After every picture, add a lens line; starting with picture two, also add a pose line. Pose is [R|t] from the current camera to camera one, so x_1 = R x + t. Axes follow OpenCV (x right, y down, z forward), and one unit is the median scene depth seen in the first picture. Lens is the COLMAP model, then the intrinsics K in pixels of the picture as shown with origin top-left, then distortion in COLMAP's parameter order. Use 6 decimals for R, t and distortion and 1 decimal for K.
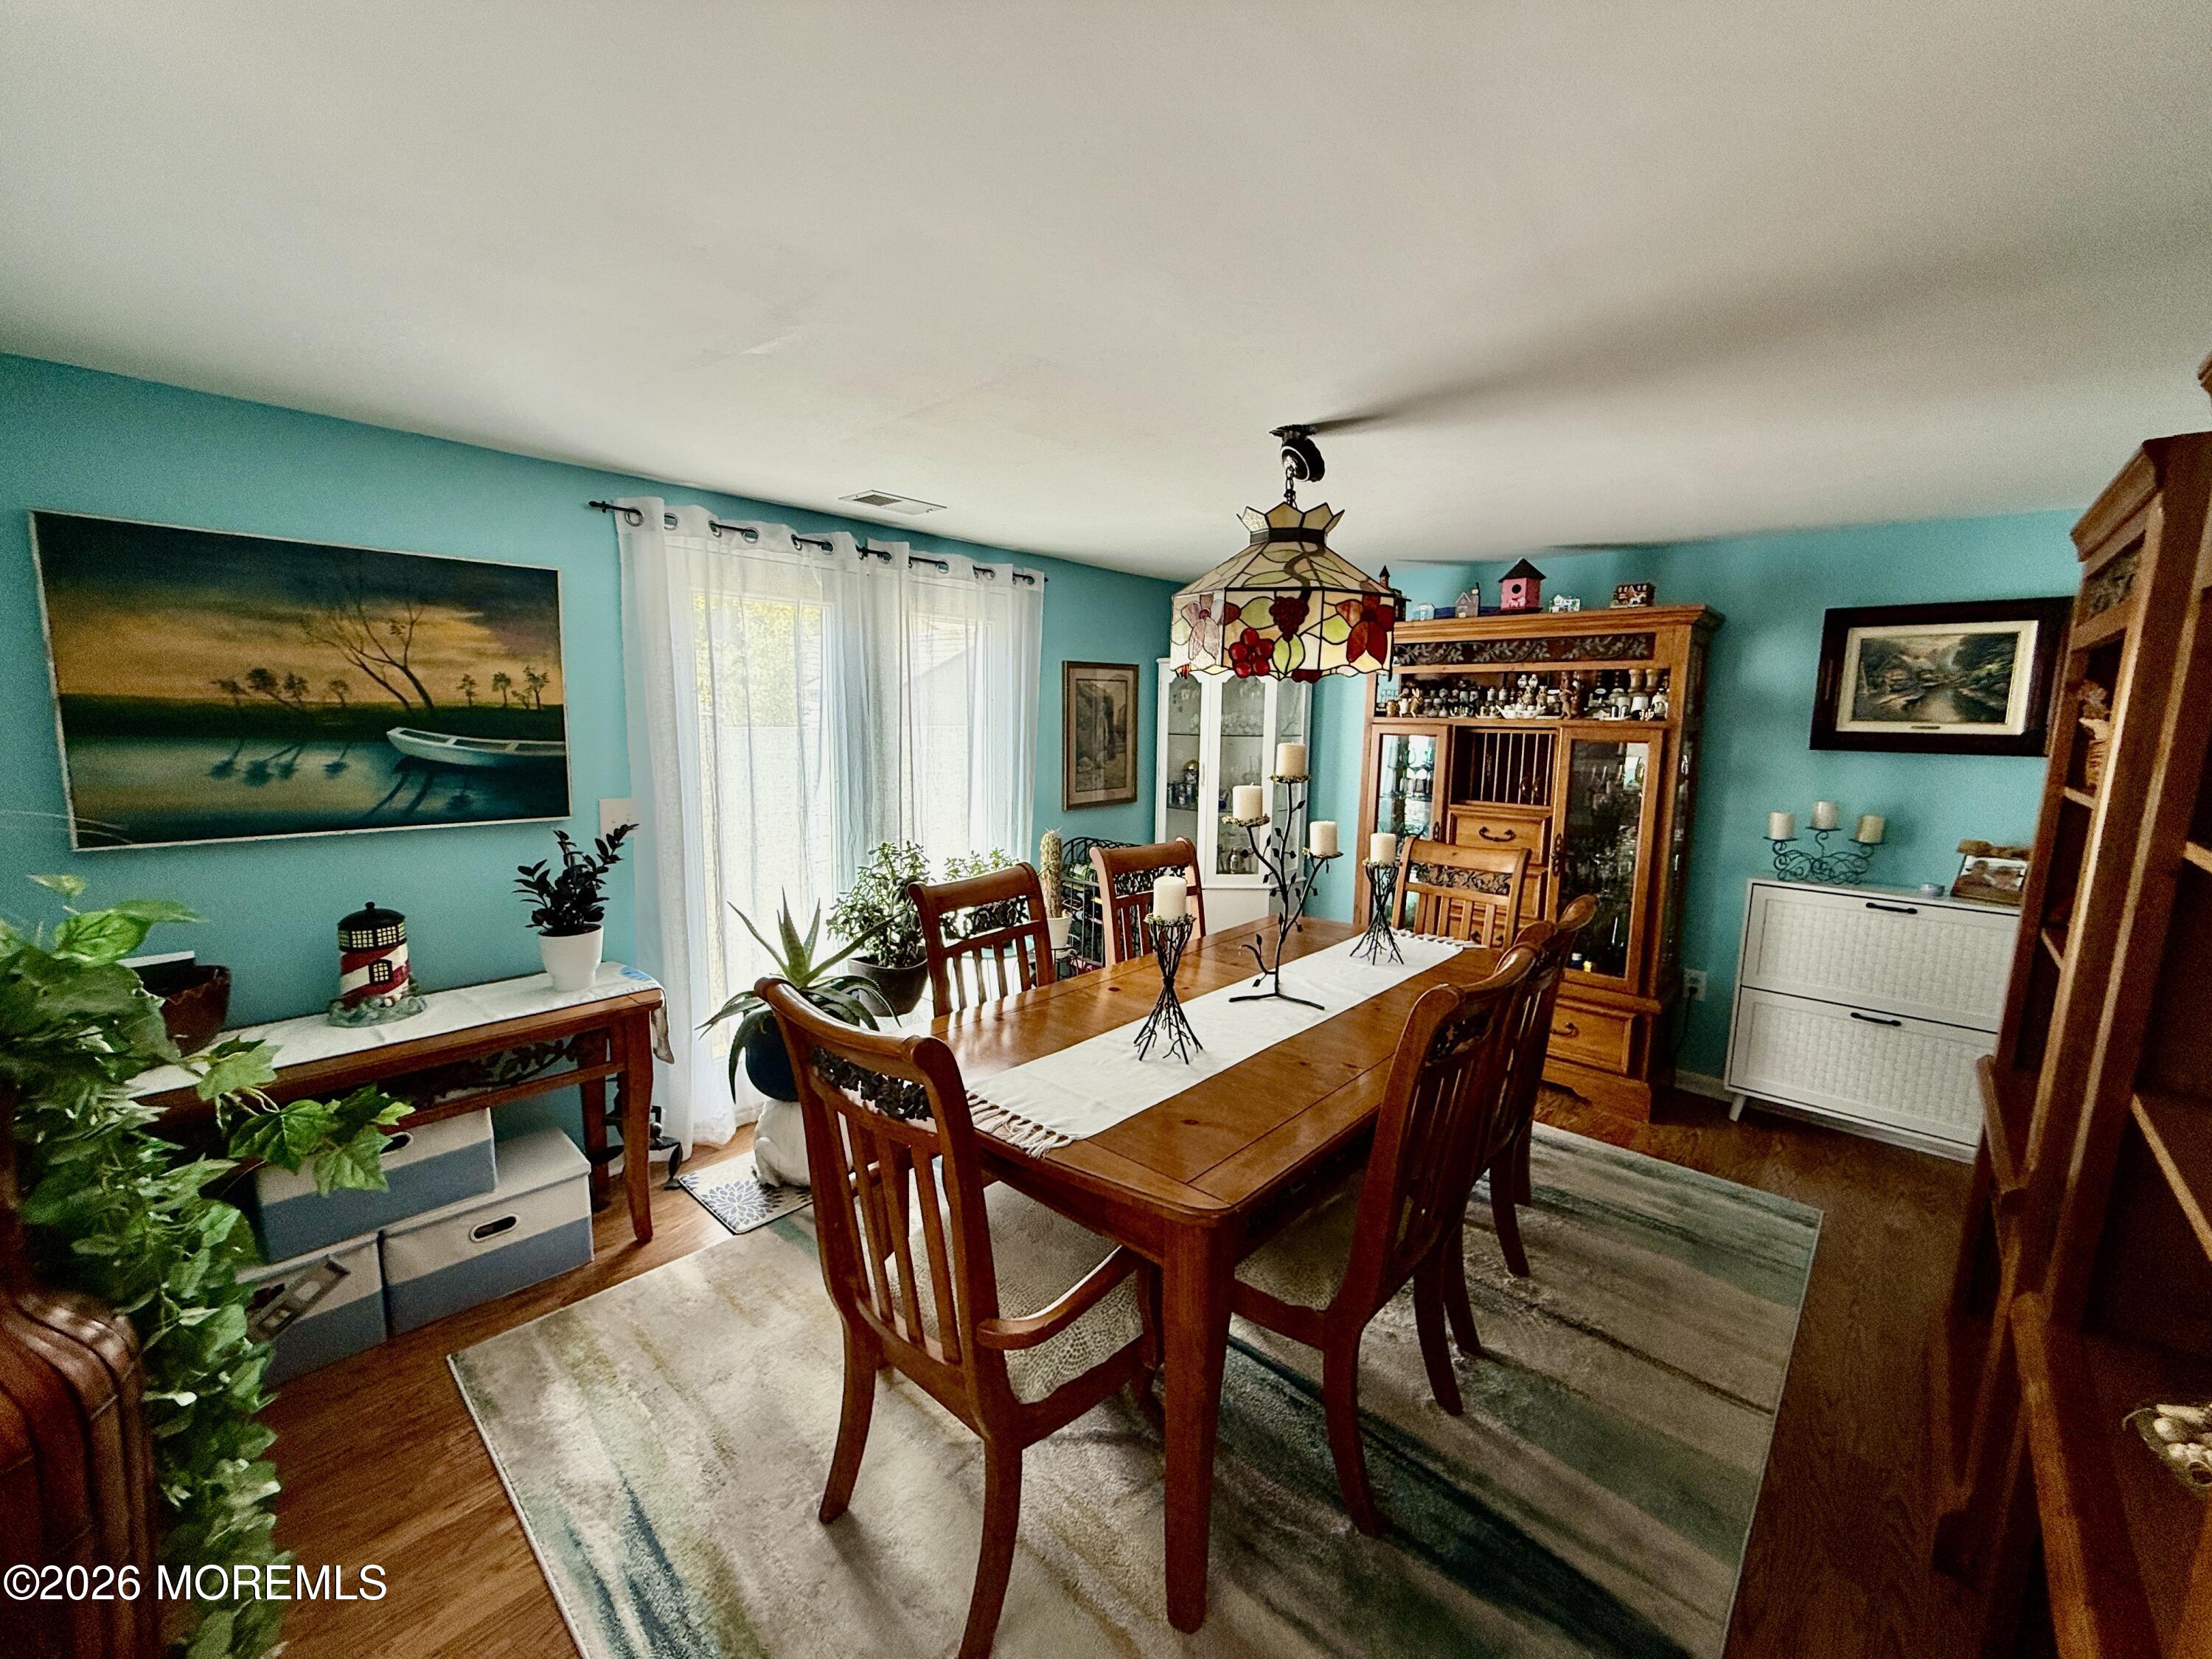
lens RADIAL K [[882.7, 0, 1106.0], [0, 882.7, 829.5], [0, 0, 1]] dist [-0.000048, -0.000002]
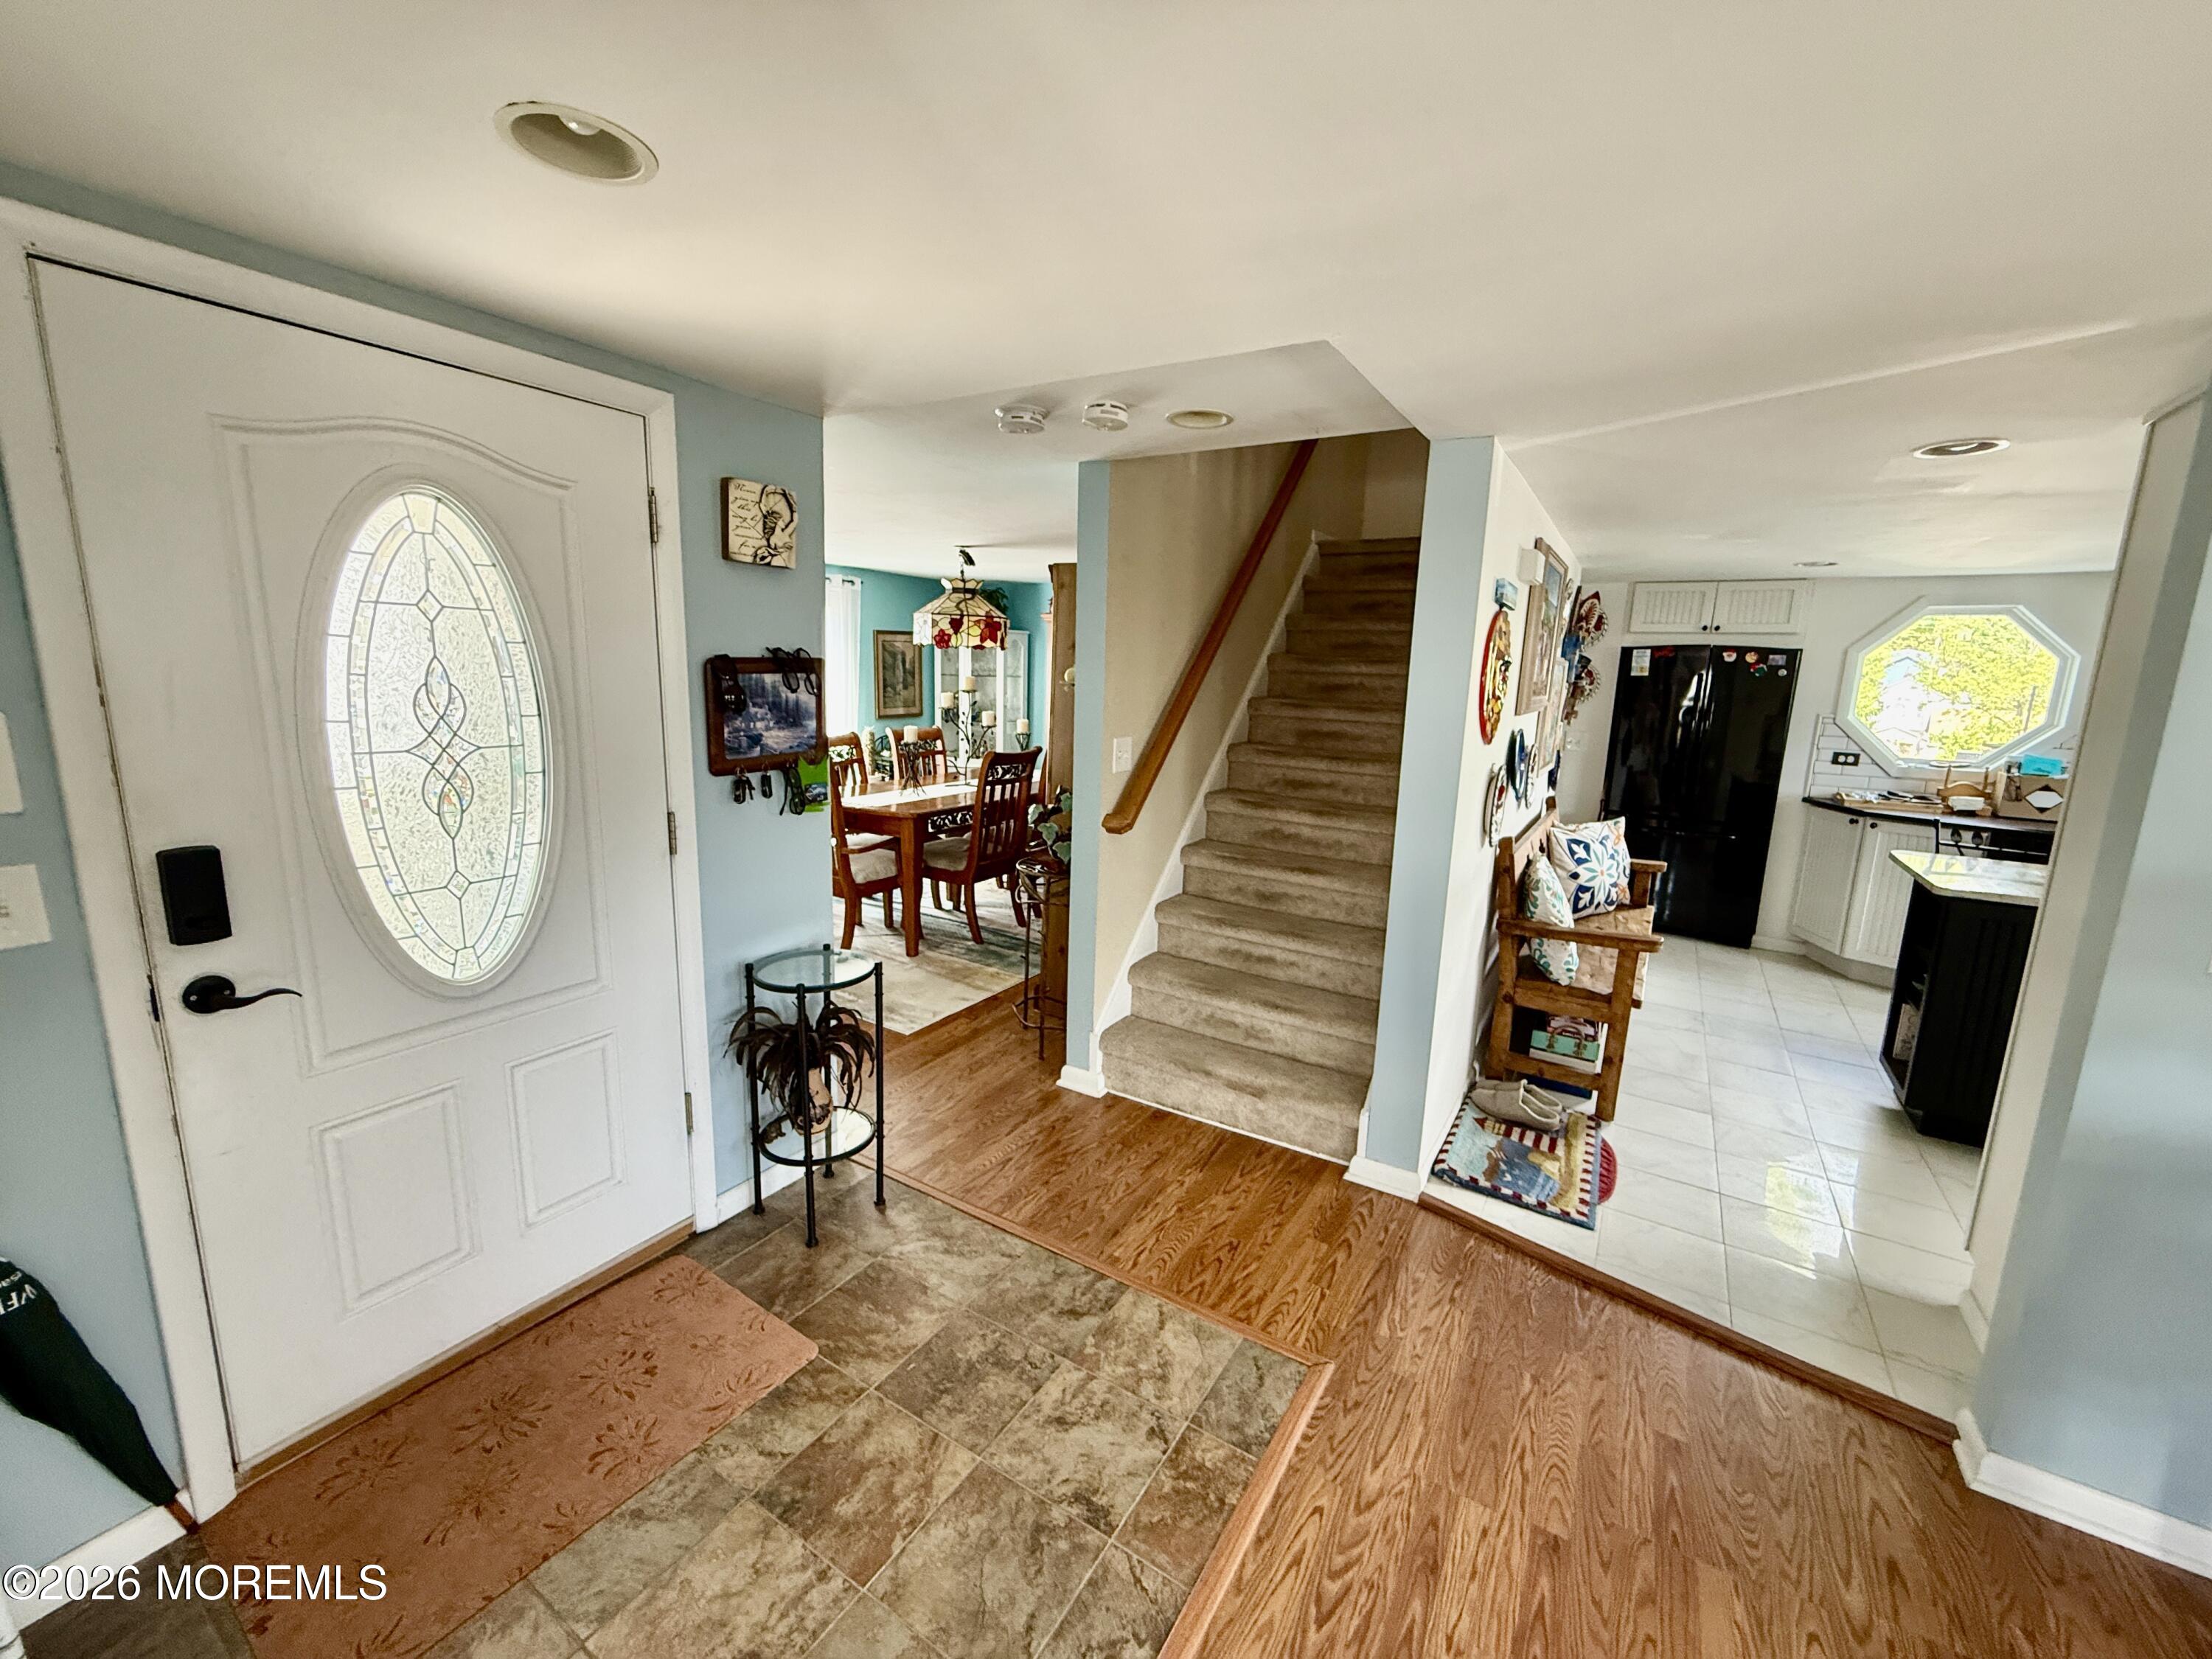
lens RADIAL K [[882.7, 0, 1106.0], [0, 882.7, 829.5], [0, 0, 1]] dist [-0.000048, -0.000002]
pose [[0.982844, -0.019033, 0.183454, 0.150089], [0.008715, 0.998343, 0.056884, 0.207401], [-0.184232, -0.054309, 0.981381, -1.613812]]
